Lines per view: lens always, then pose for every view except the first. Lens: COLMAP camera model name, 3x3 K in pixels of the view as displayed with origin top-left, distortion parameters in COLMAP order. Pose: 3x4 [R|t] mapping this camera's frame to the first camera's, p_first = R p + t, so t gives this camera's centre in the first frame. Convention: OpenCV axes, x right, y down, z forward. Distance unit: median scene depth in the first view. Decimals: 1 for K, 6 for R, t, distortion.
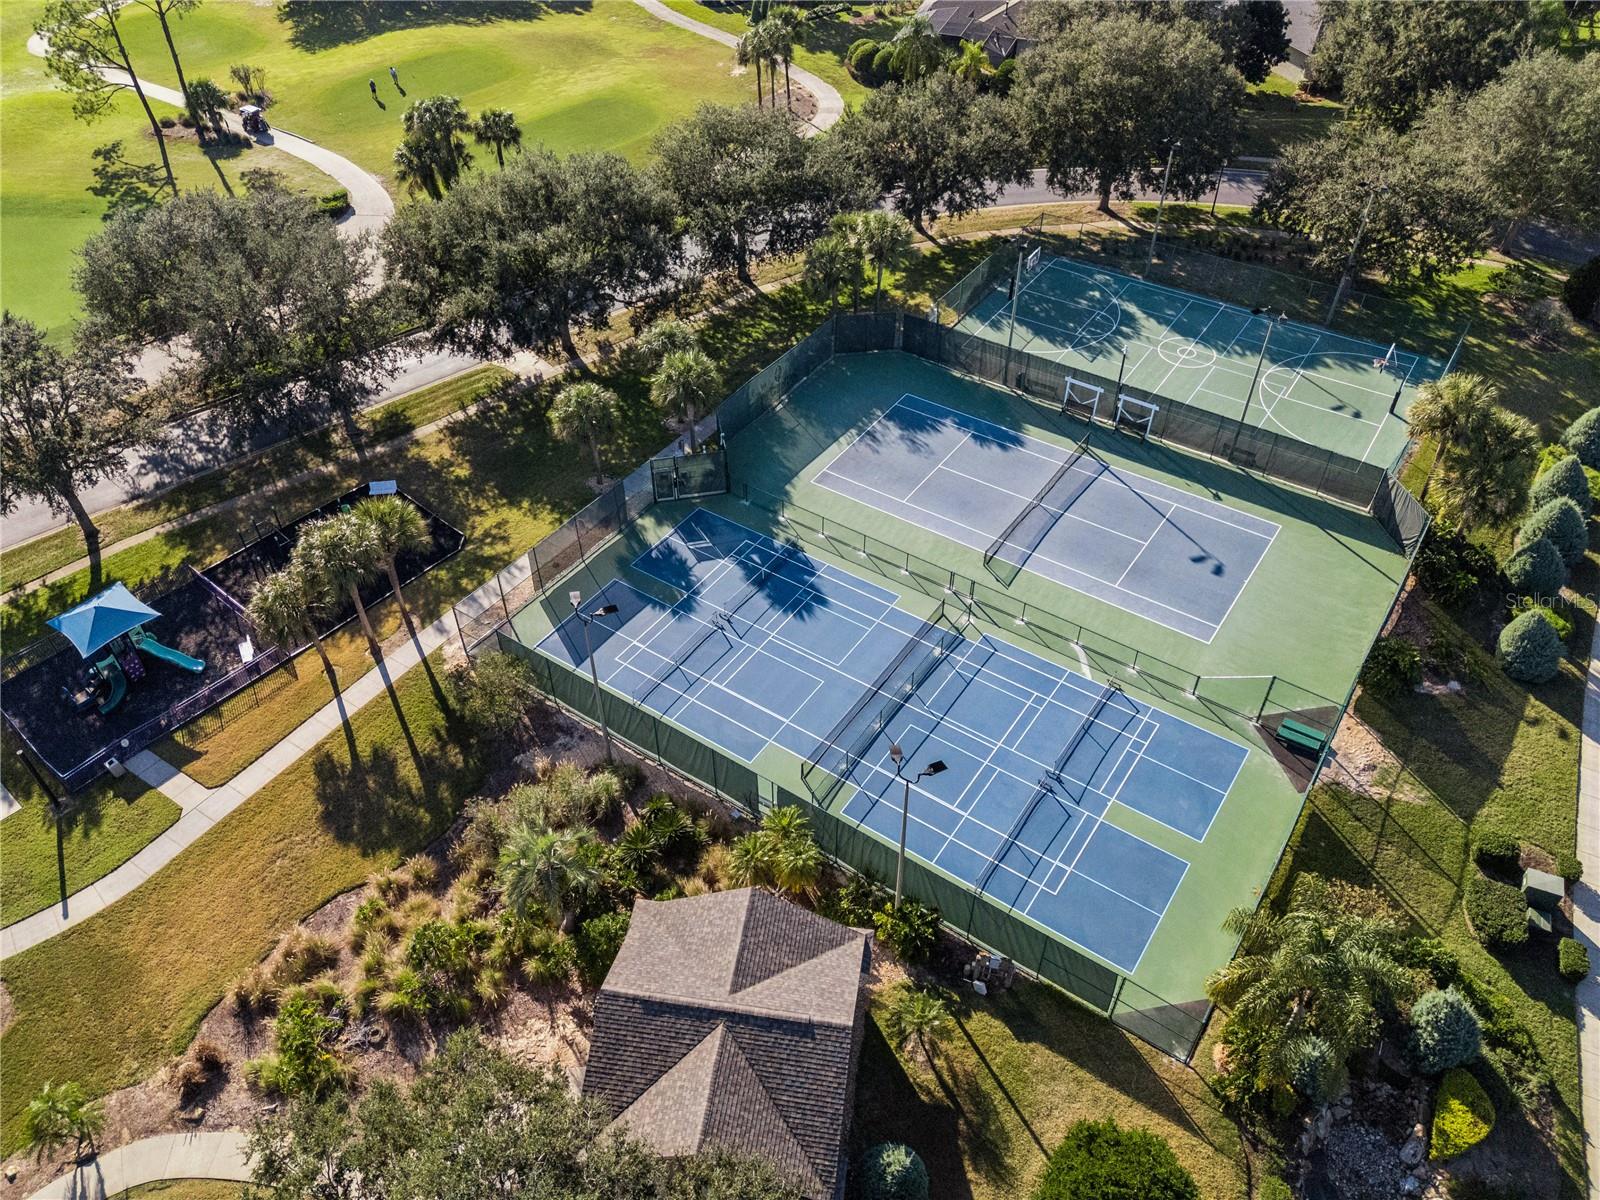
lens RADIAL K [[1224.3, 0, 796.8], [0, 1224.3, 594.9], [0, 0, 1]] dist [0.062838, -0.011233]
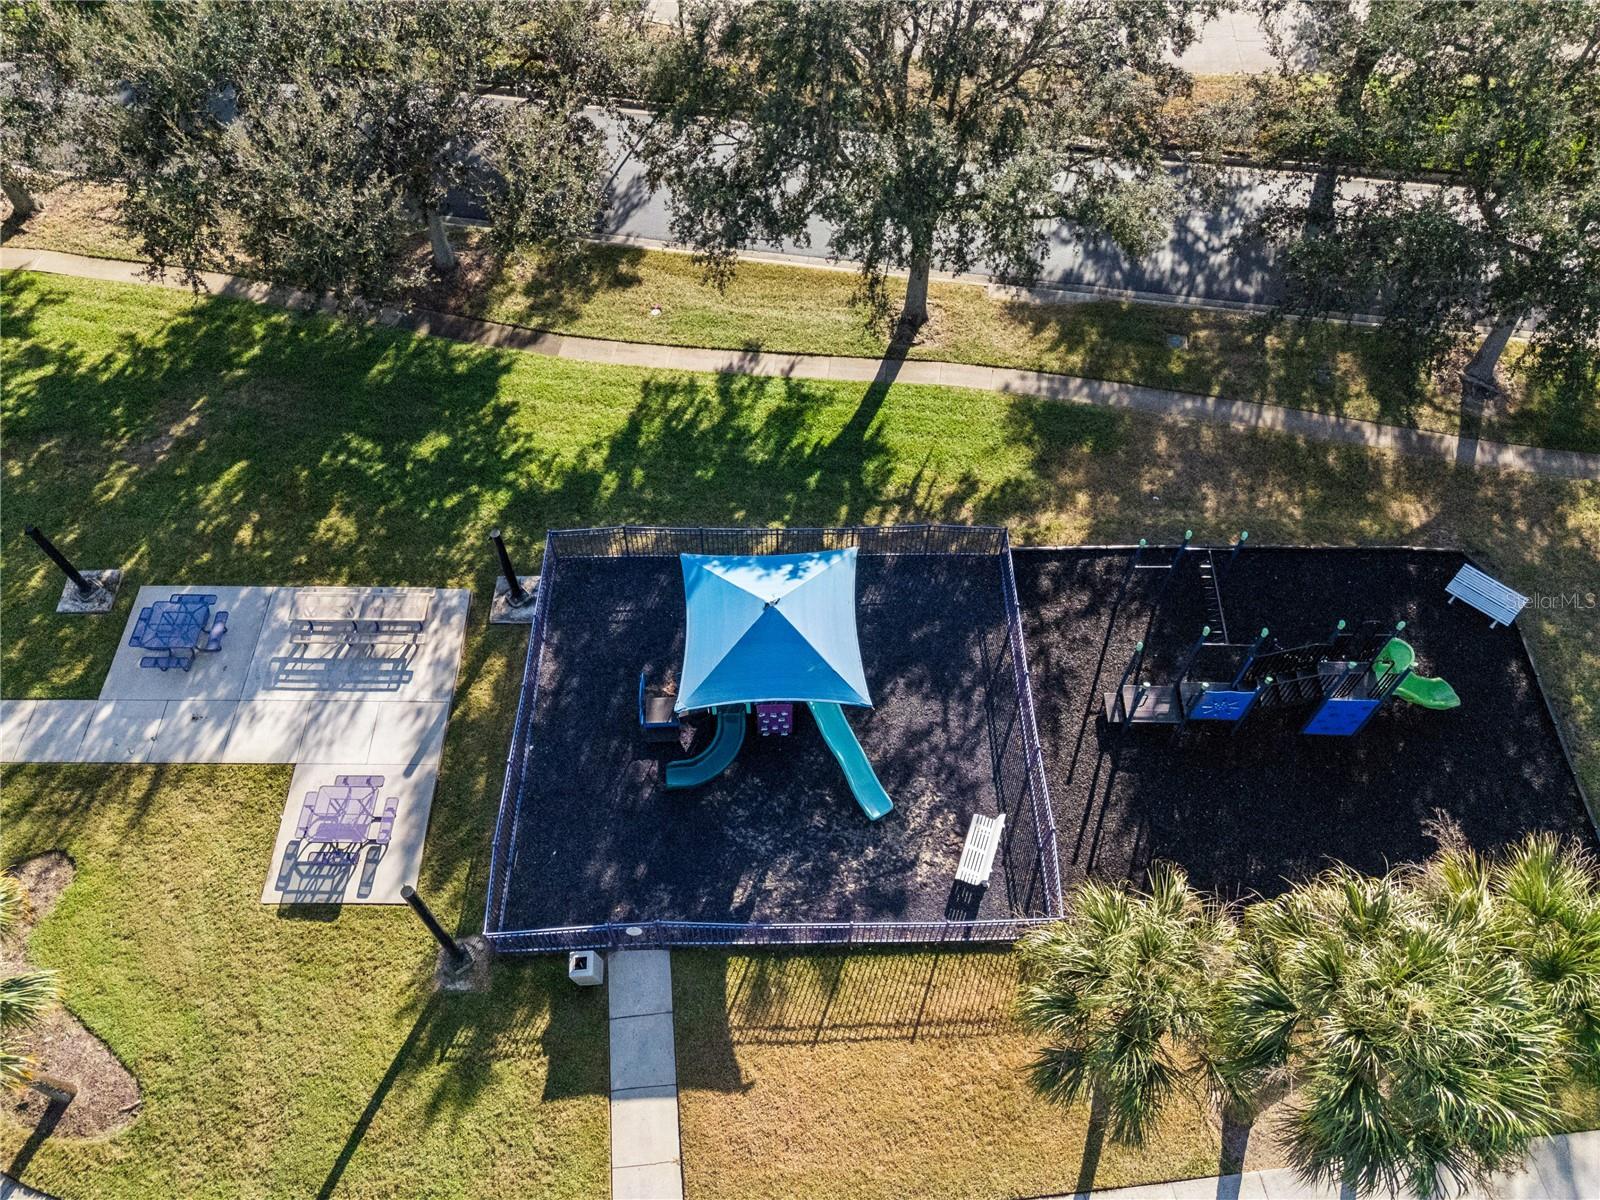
lens RADIAL K [[1224.3, 0, 805.3], [0, 1224.3, 601.2], [0, 0, 1]] dist [0.062838, -0.011233]
pose [[0.673493, 0.628191, -0.389593, -0.336860], [-0.521479, 0.777323, 0.351893, -0.115900], [0.523895, -0.033833, 0.851111, 0.563051]]
